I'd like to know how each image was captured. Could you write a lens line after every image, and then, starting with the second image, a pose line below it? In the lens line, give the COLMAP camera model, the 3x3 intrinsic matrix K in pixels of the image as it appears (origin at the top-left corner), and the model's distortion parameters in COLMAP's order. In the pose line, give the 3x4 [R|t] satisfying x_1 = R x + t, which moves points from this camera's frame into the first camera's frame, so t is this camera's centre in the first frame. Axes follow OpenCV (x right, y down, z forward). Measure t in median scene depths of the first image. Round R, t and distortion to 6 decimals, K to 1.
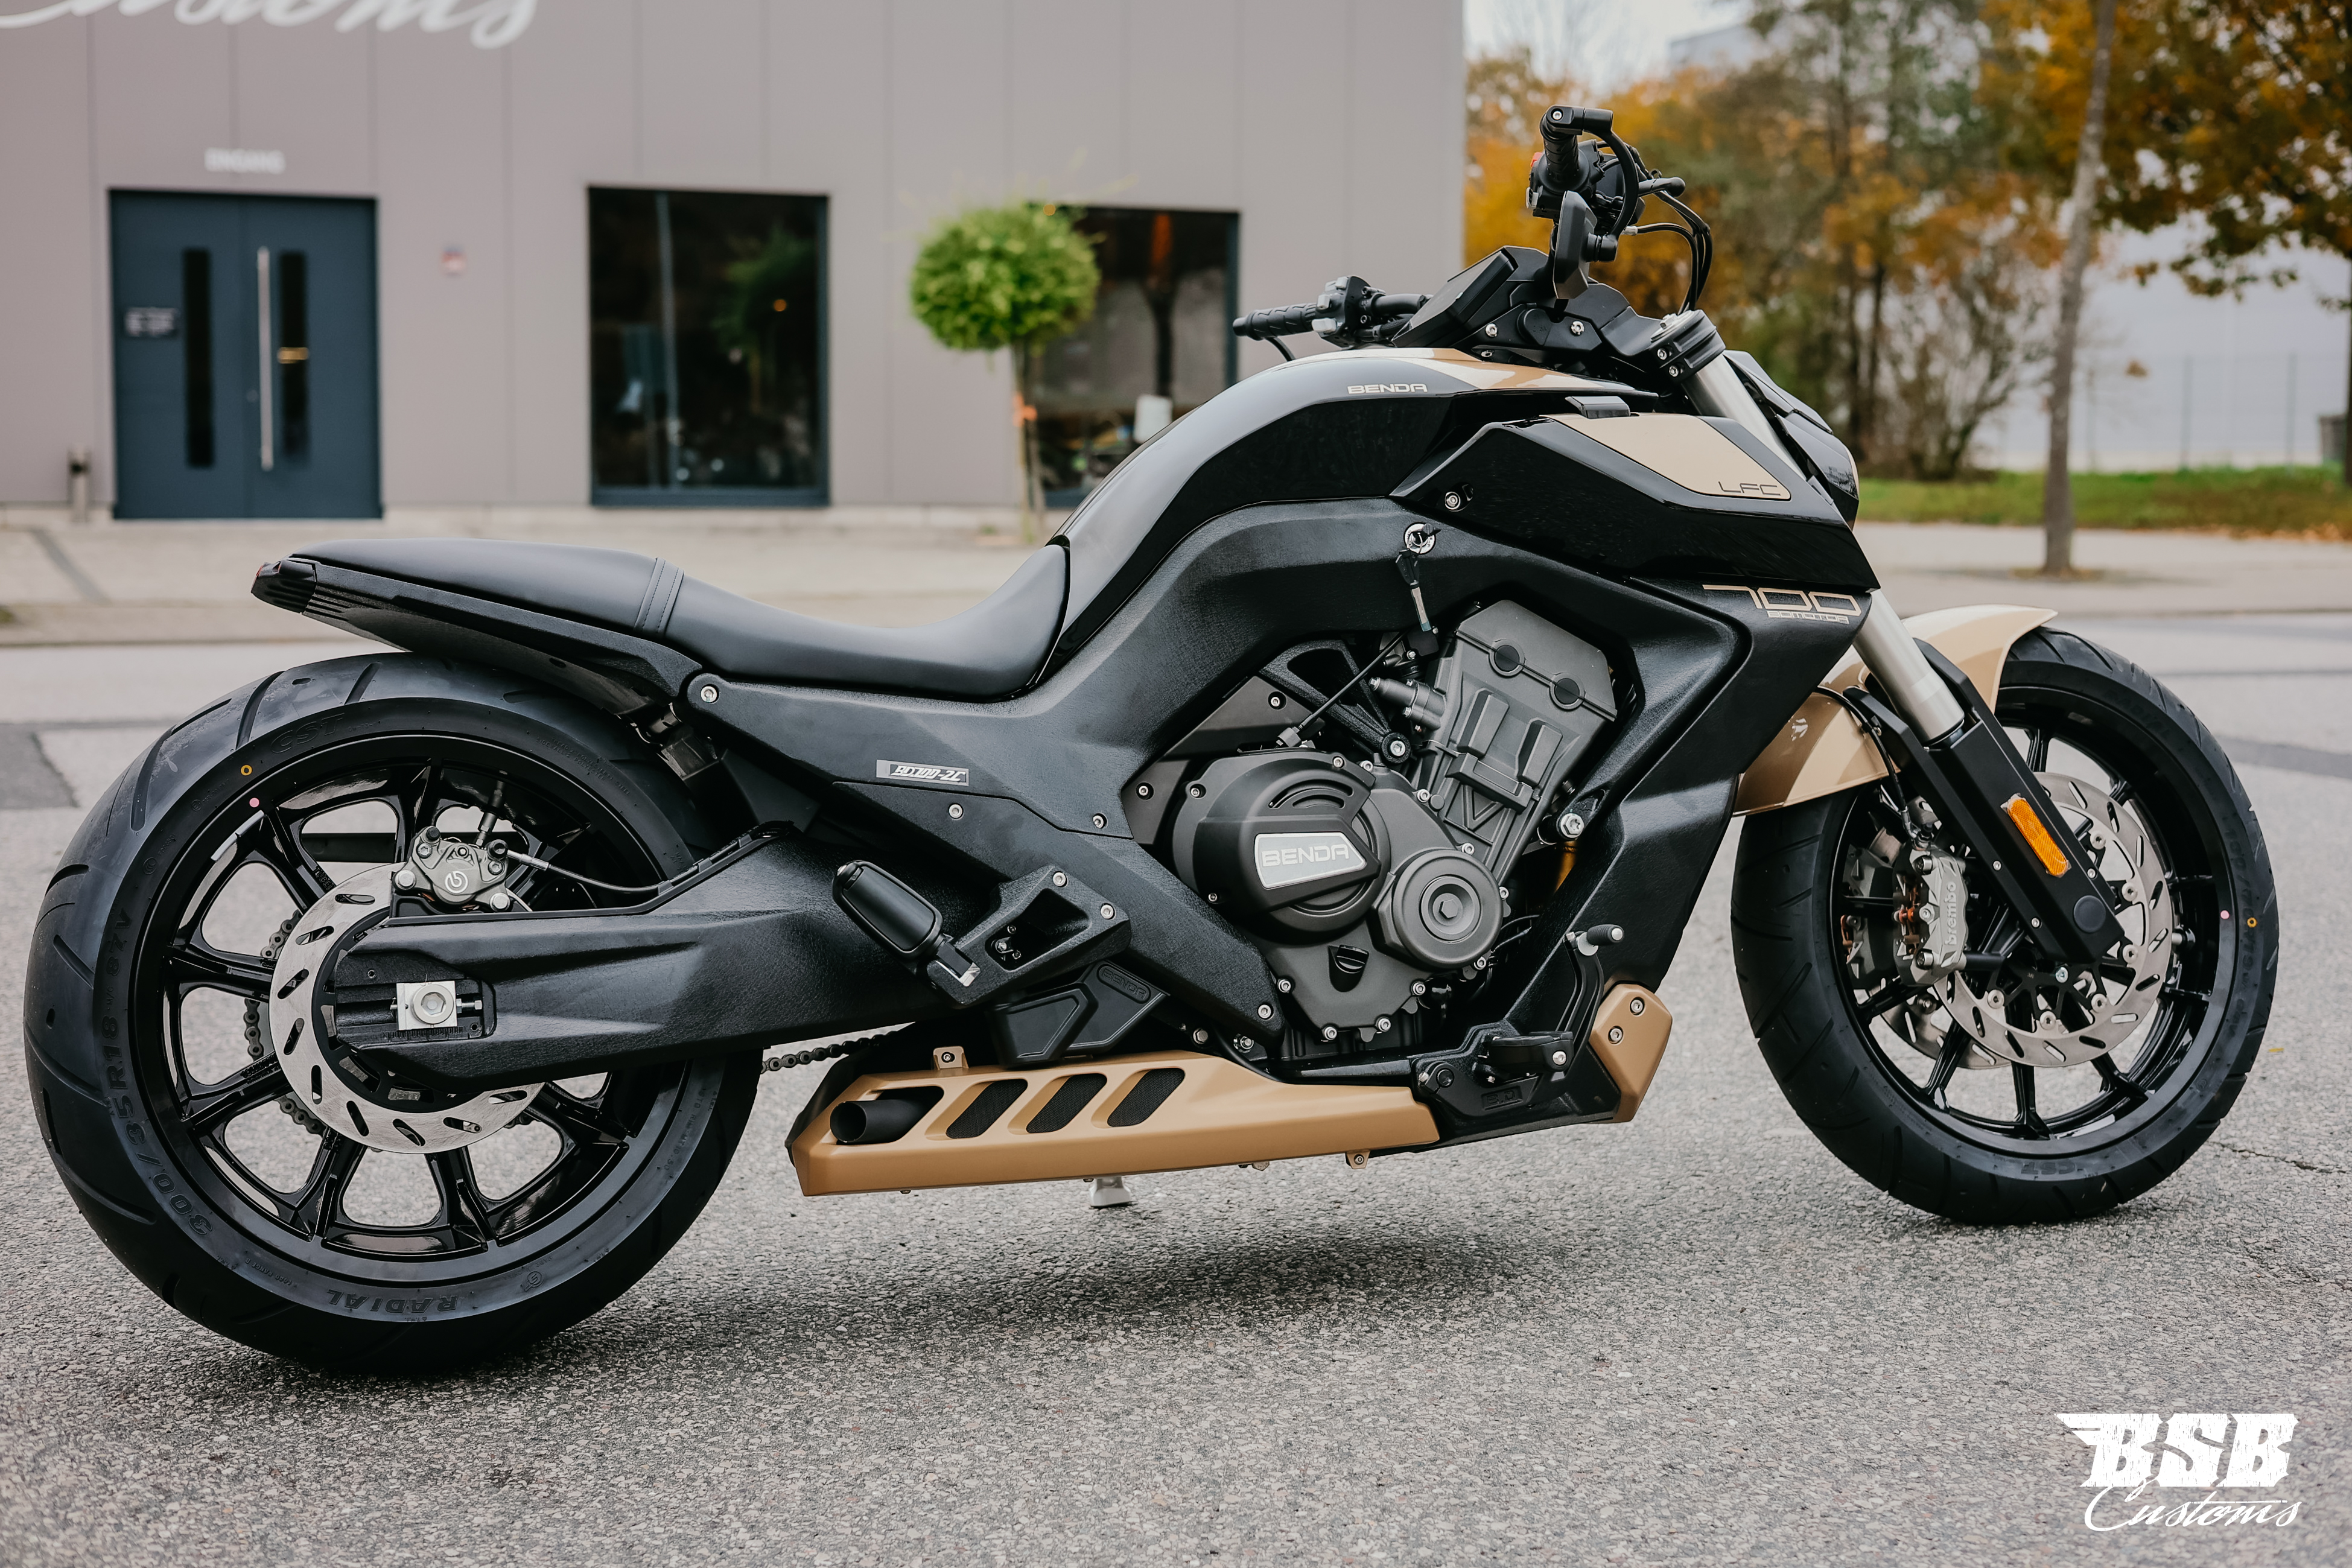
lens RADIAL K [[3286.9, 0, 1201.9], [0, 3286.9, 757.2], [0, 0, 1]] dist [0.006206, -0.073708]
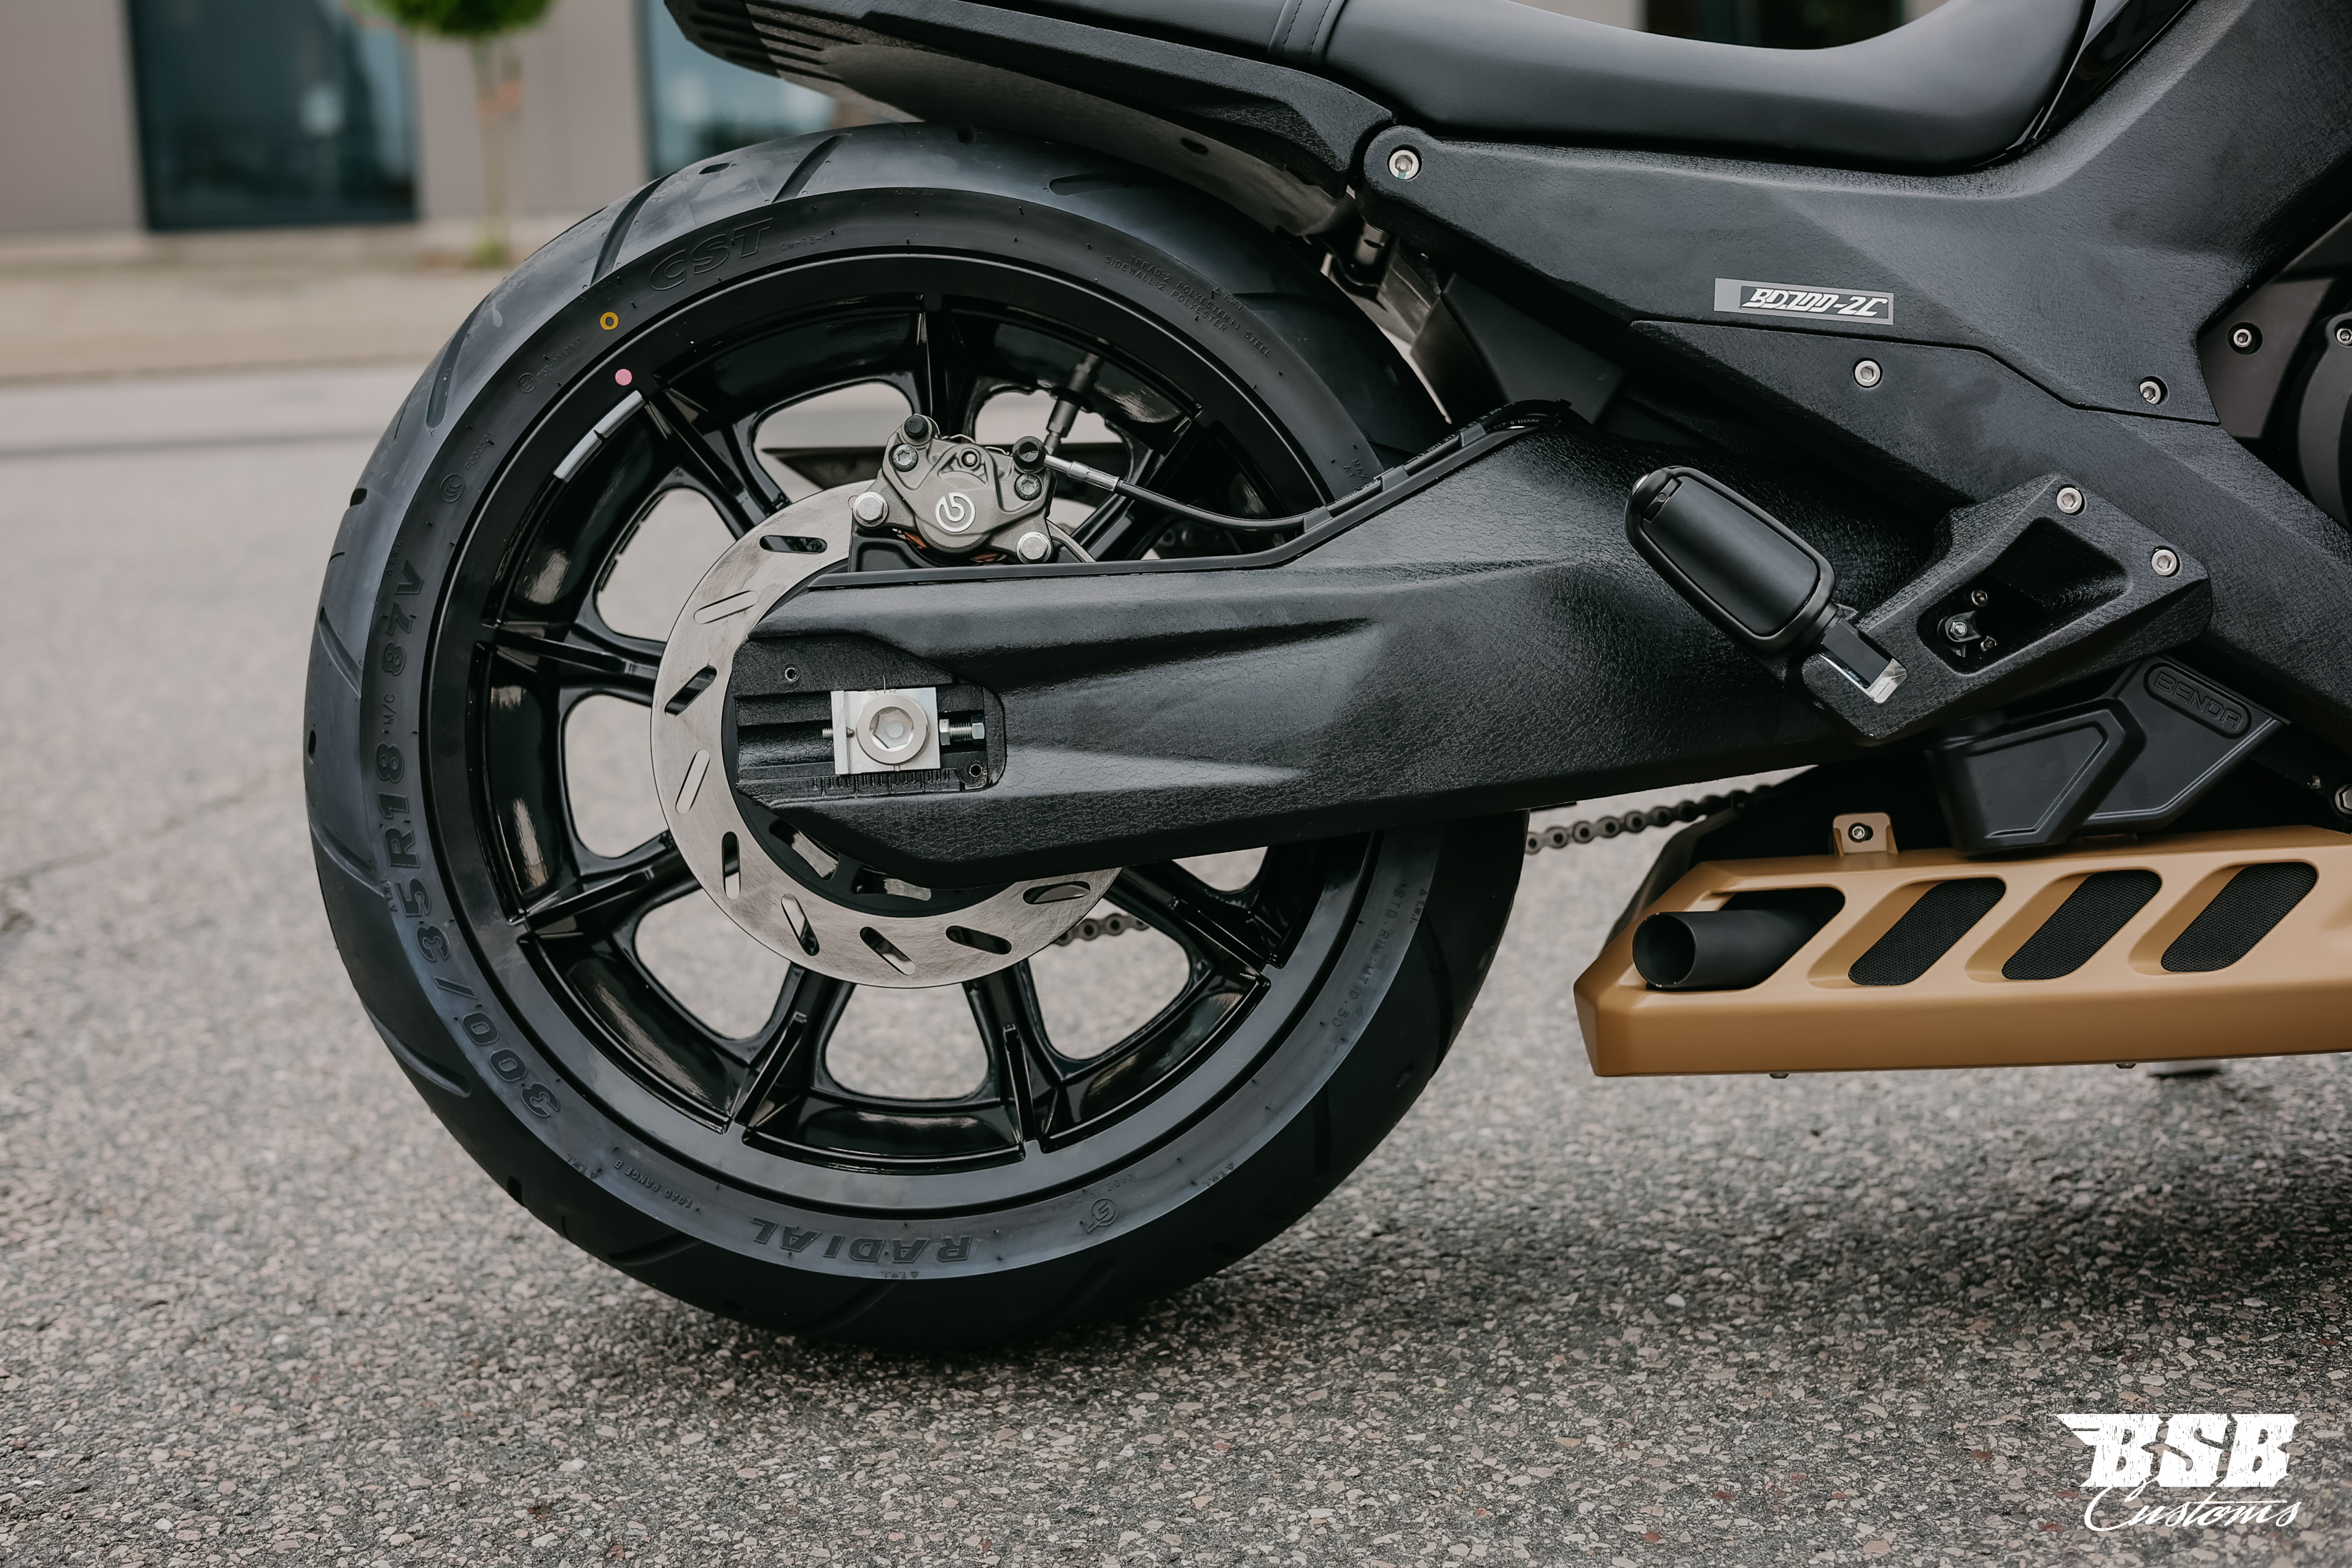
lens RADIAL K [[3287.1, 0, 1201.9], [0, 3287.1, 757.2], [0, 0, 1]] dist [0.006206, -0.073708]
pose [[0.944980, 0.012936, -0.326871, -0.002336], [0.015964, 0.996204, 0.085574, 0.031433], [0.326737, -0.086084, 0.941187, 0.467894]]
